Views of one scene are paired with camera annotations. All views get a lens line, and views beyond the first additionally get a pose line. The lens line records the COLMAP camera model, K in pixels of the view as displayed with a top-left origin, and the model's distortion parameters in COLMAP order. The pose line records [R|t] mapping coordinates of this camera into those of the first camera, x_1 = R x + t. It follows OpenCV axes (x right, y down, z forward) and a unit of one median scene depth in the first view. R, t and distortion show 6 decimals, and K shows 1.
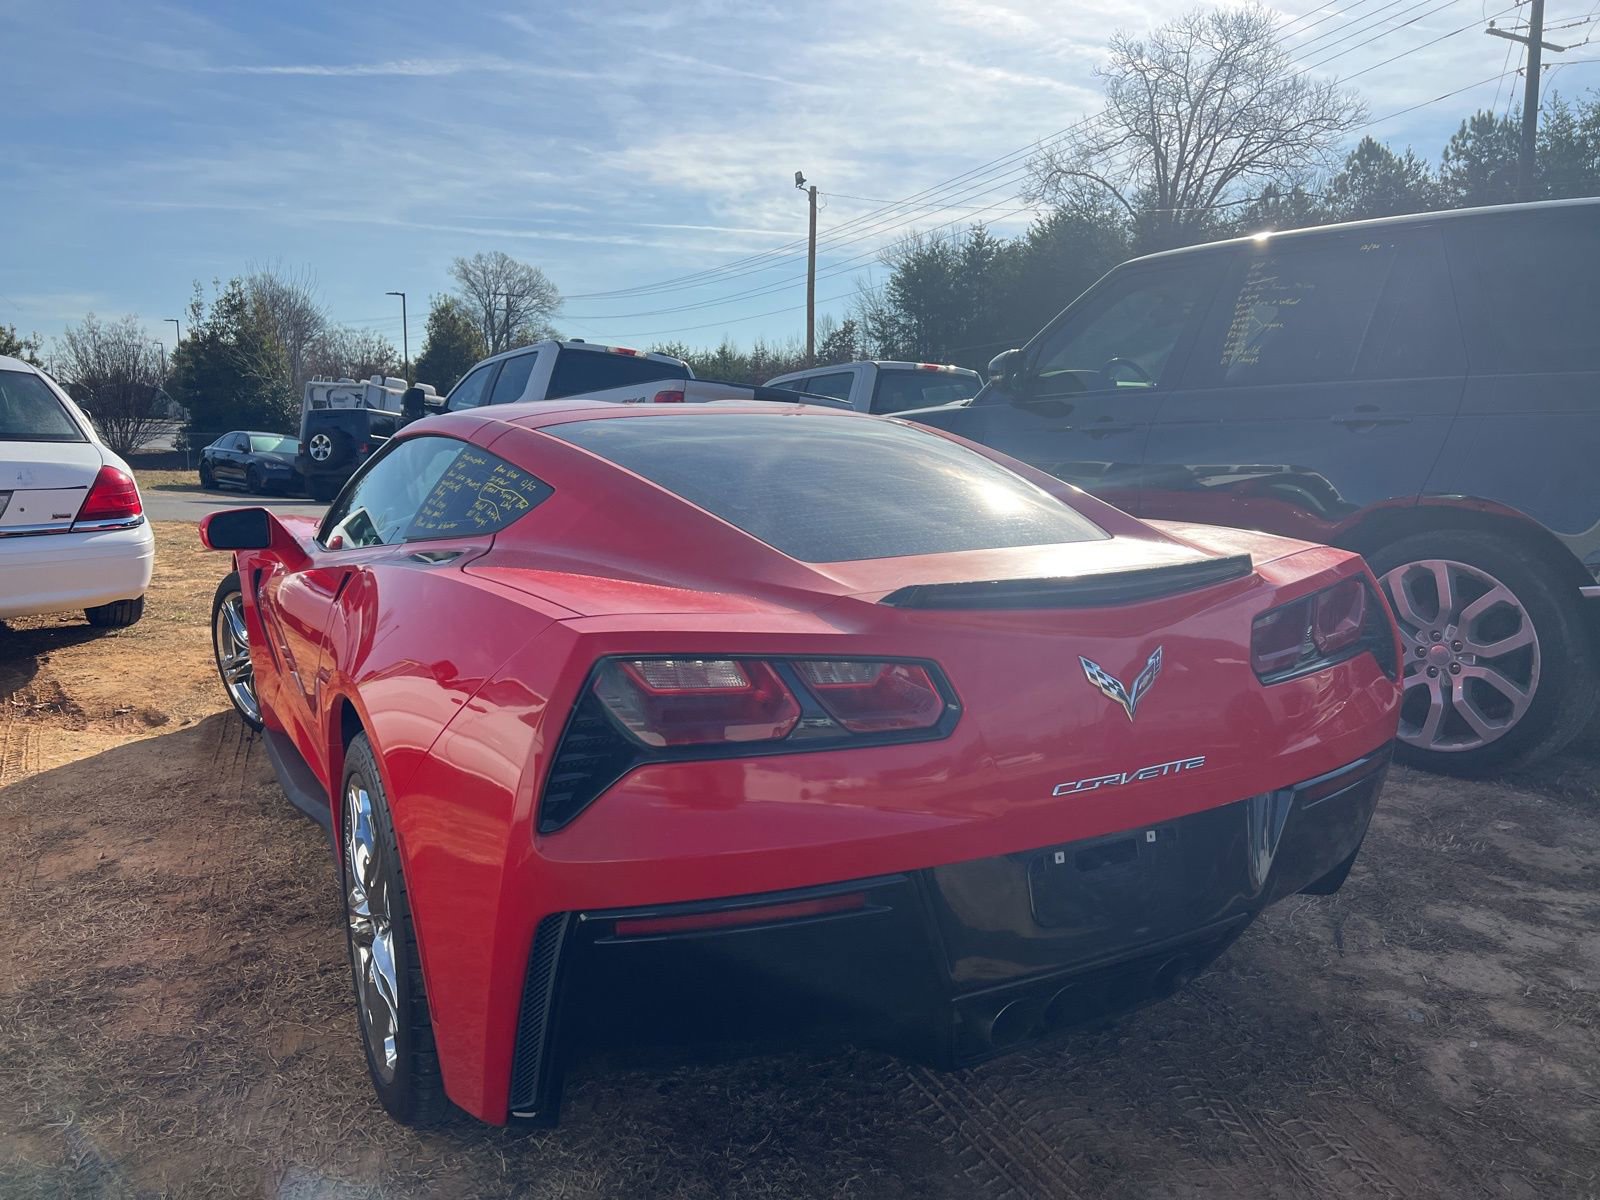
lens RADIAL K [[1209.9, 0, 805.0], [0, 1209.9, 592.9], [0, 0, 1]] dist [0.059224, -0.060464]
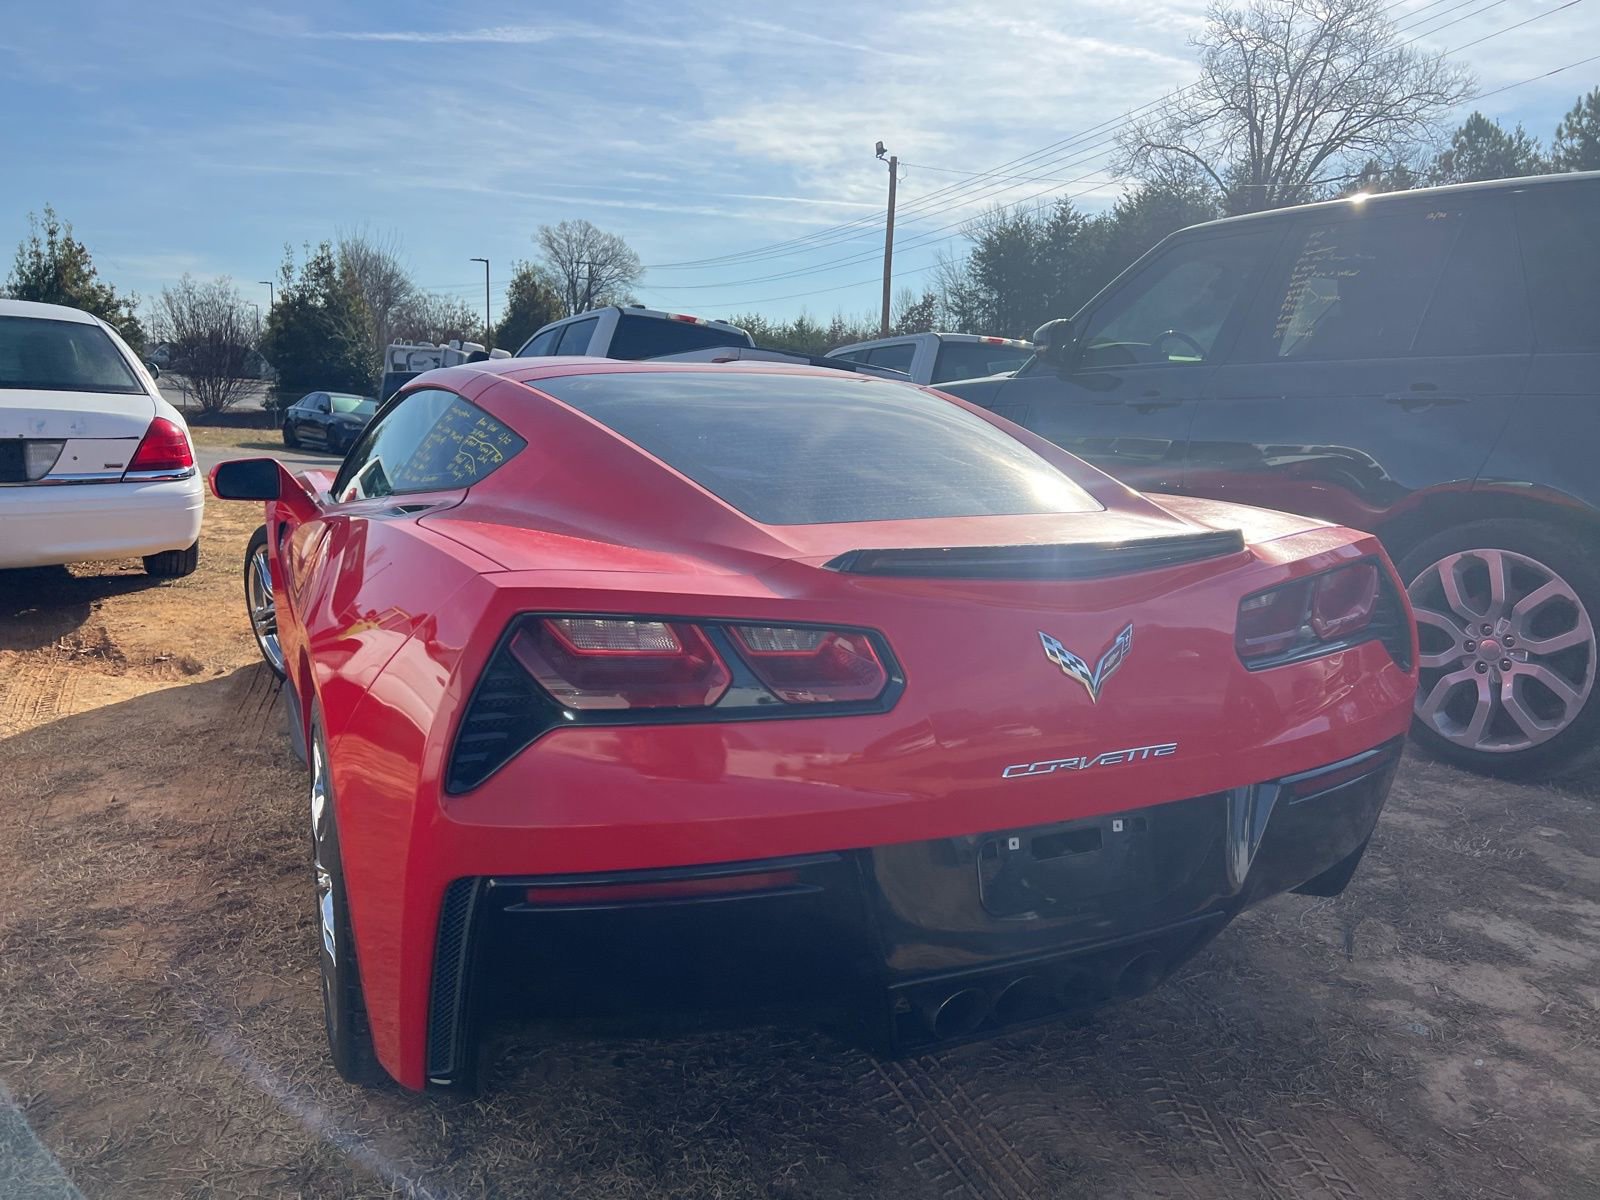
lens RADIAL K [[1209.9, 0, 805.9], [0, 1209.9, 592.0], [0, 0, 1]] dist [0.059224, -0.060464]
pose [[0.997651, 0.033753, -0.059607, 0.040107], [-0.032574, 0.999256, 0.020638, 0.003222], [0.060259, -0.018648, 0.998009, 0.020735]]
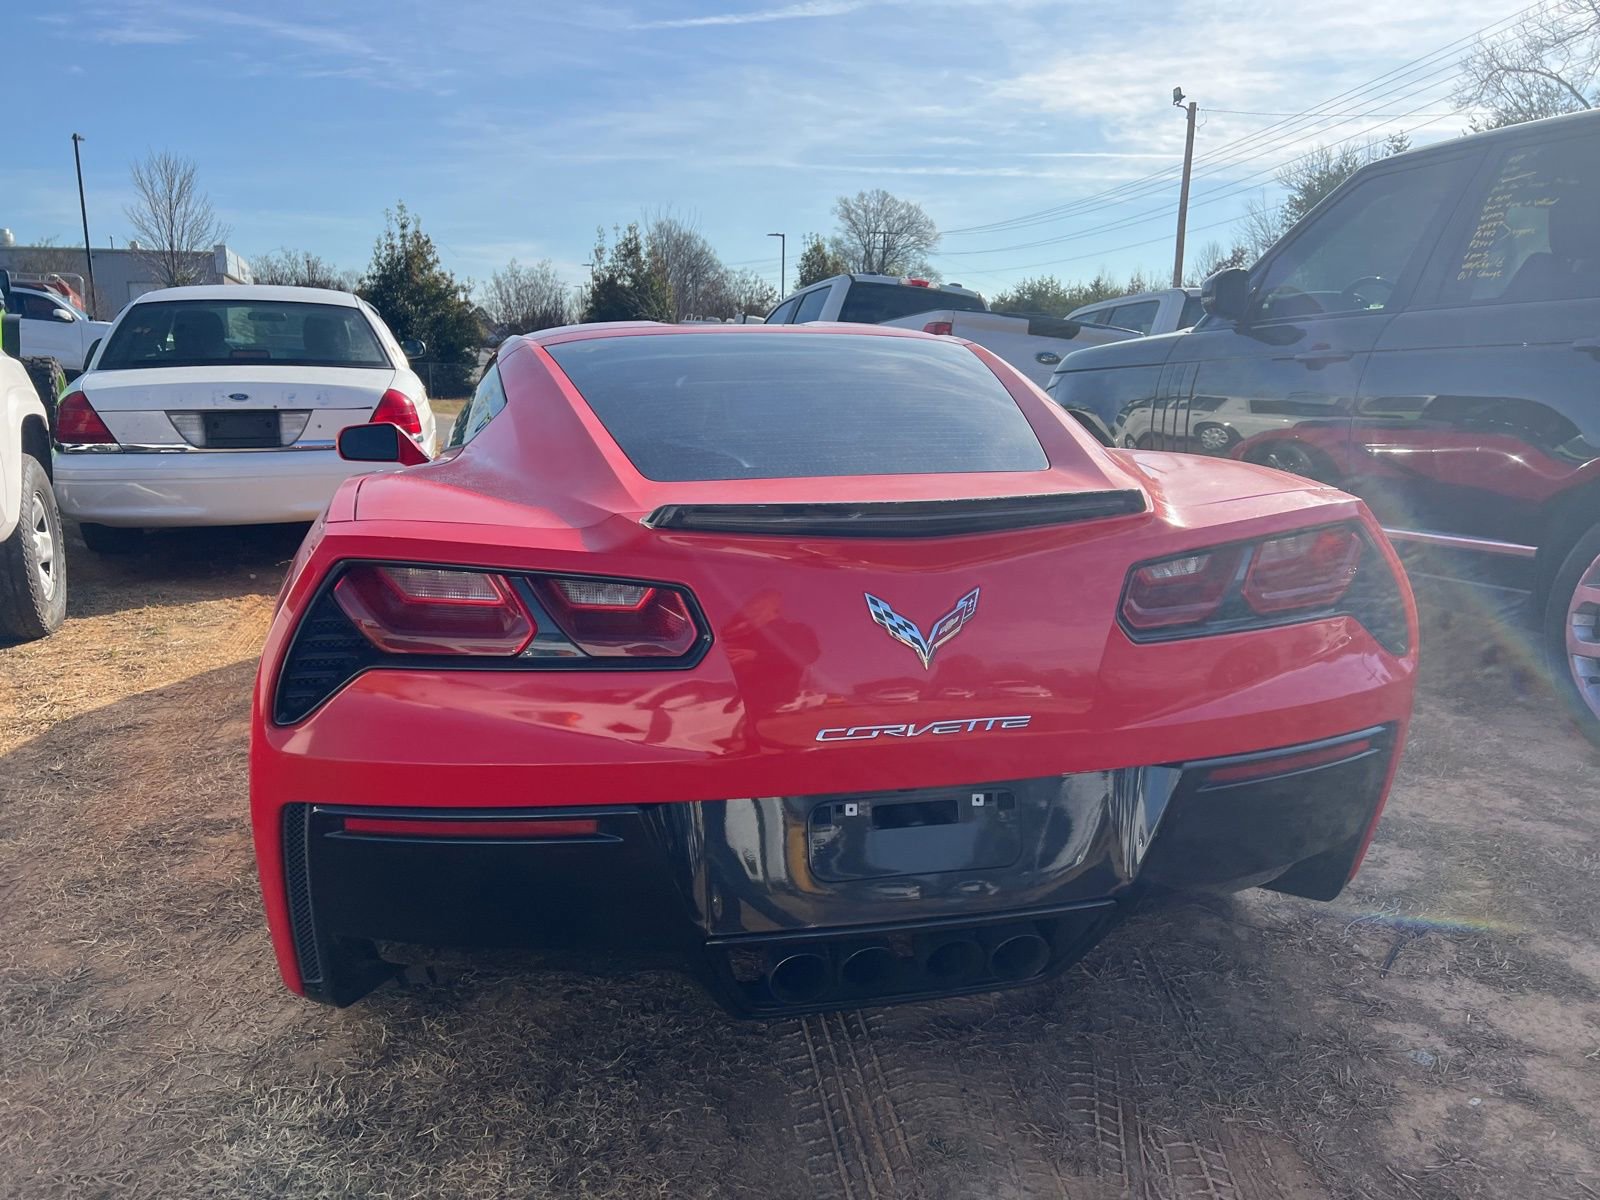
lens RADIAL K [[1209.9, 0, 809.6], [0, 1209.9, 600.0], [0, 0, 1]] dist [0.059224, -0.060464]
pose [[0.953219, 0.064482, -0.295323, 0.181159], [-0.048266, 0.996916, 0.061882, 0.001645], [0.298402, -0.044732, 0.953391, 0.051392]]
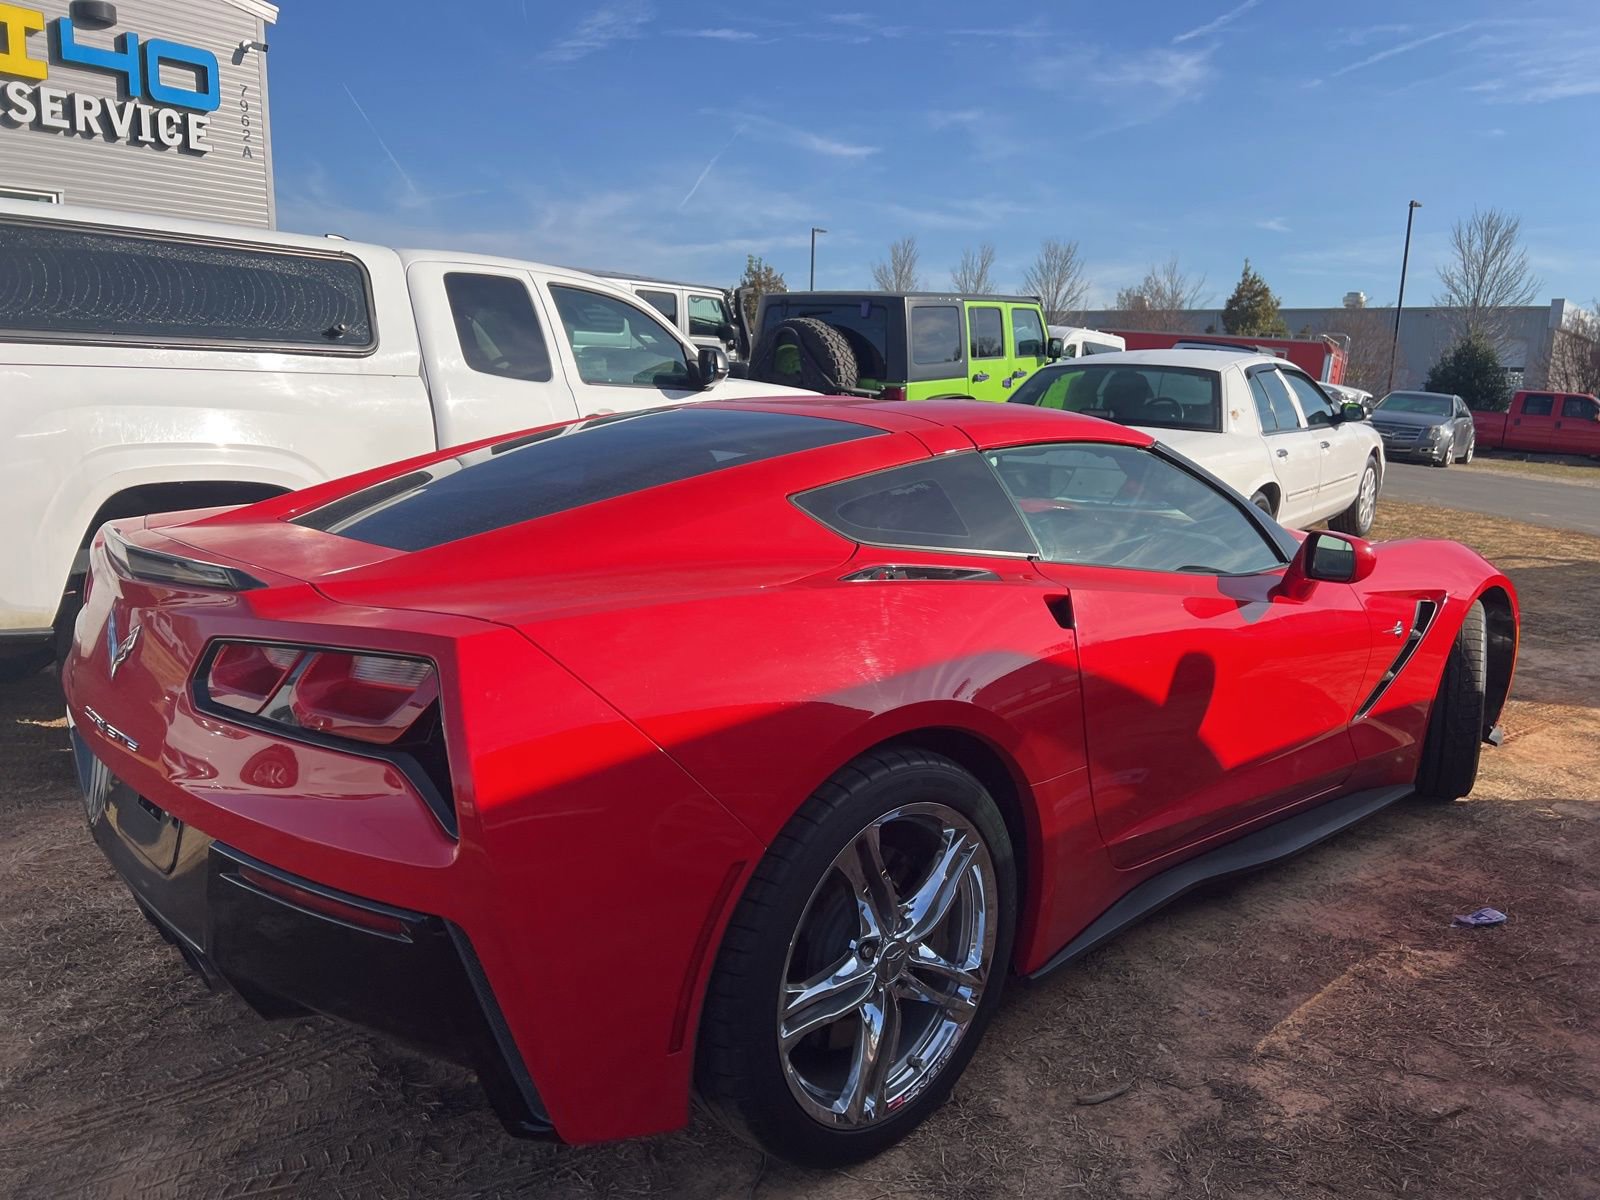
lens RADIAL K [[1209.9, 0, 819.7], [0, 1209.9, 606.2], [0, 0, 1]] dist [0.059224, -0.060464]
pose [[0.246416, 0.189029, -0.950551, 0.598157], [-0.177657, 0.972986, 0.147435, -0.097115], [0.952742, 0.132542, 0.273341, 0.530361]]
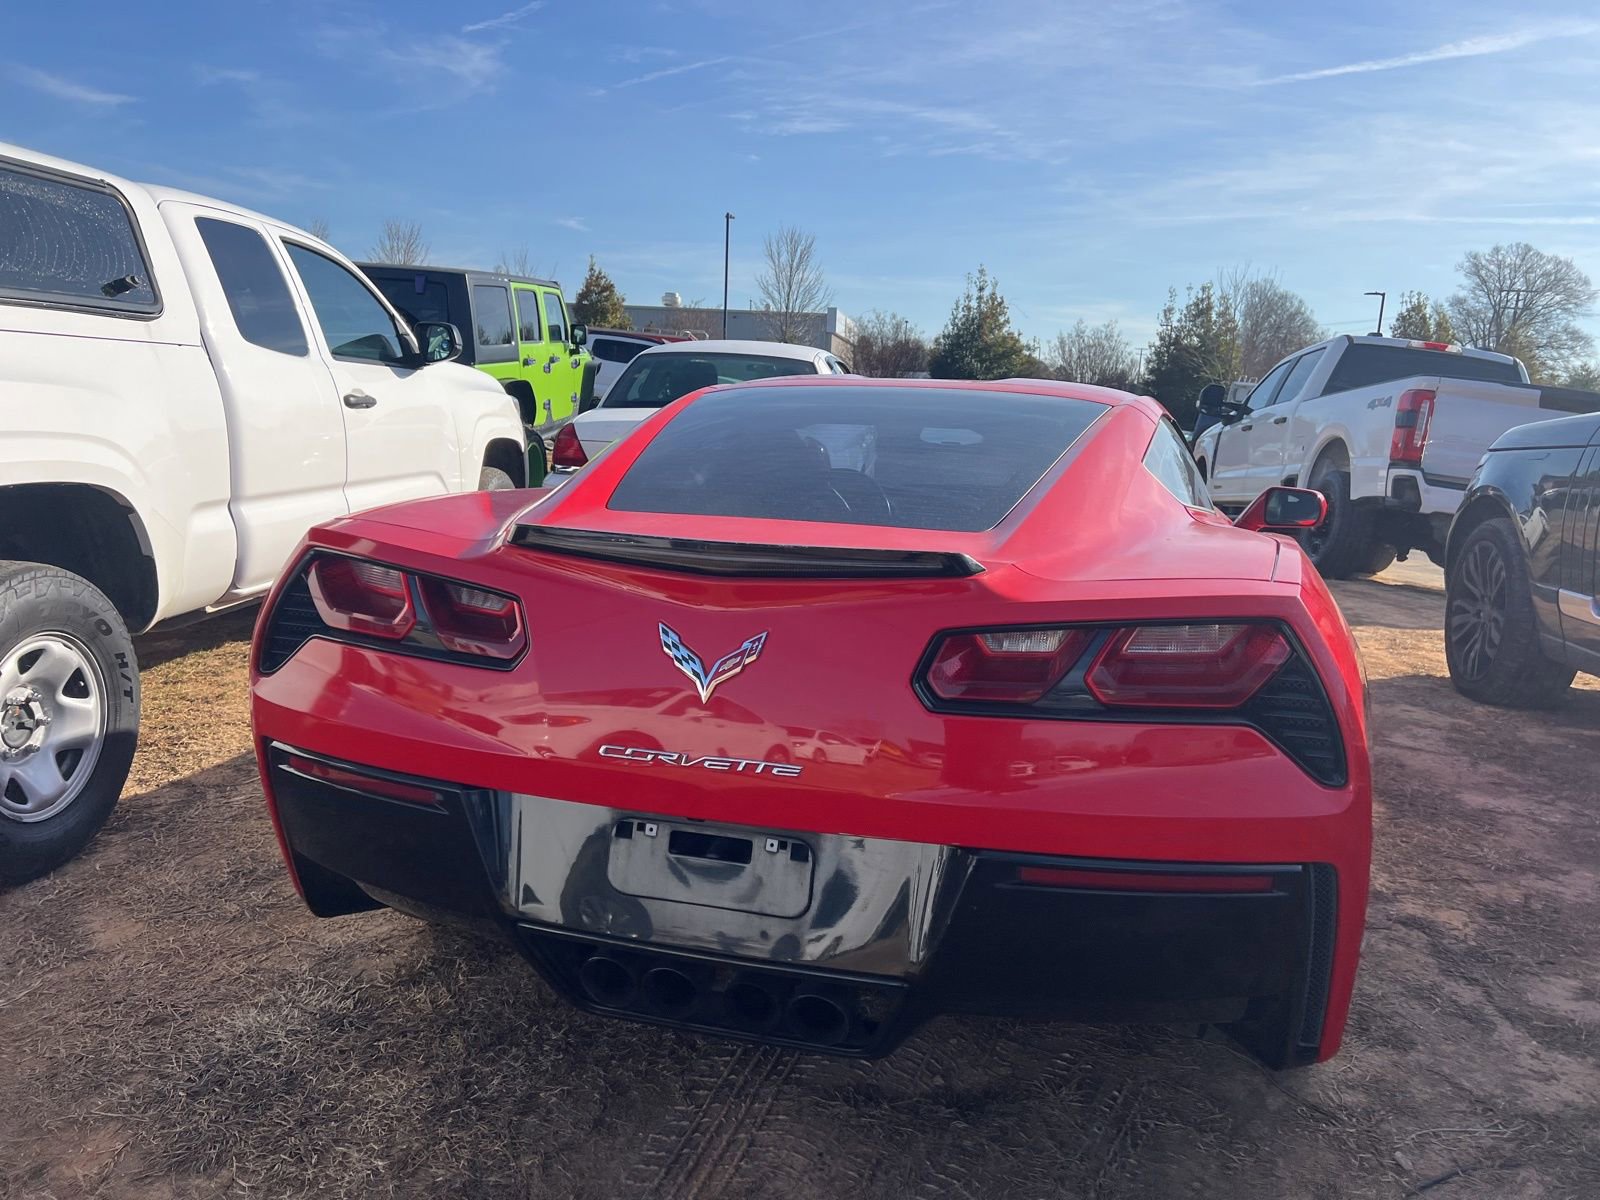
lens RADIAL K [[1209.9, 0, 810.4], [0, 1209.9, 604.7], [0, 0, 1]] dist [0.059224, -0.060464]
pose [[0.714897, 0.150245, -0.682898, 0.381243], [-0.146360, 0.987161, 0.063968, -0.015441], [0.683741, 0.054218, 0.727708, 0.156784]]
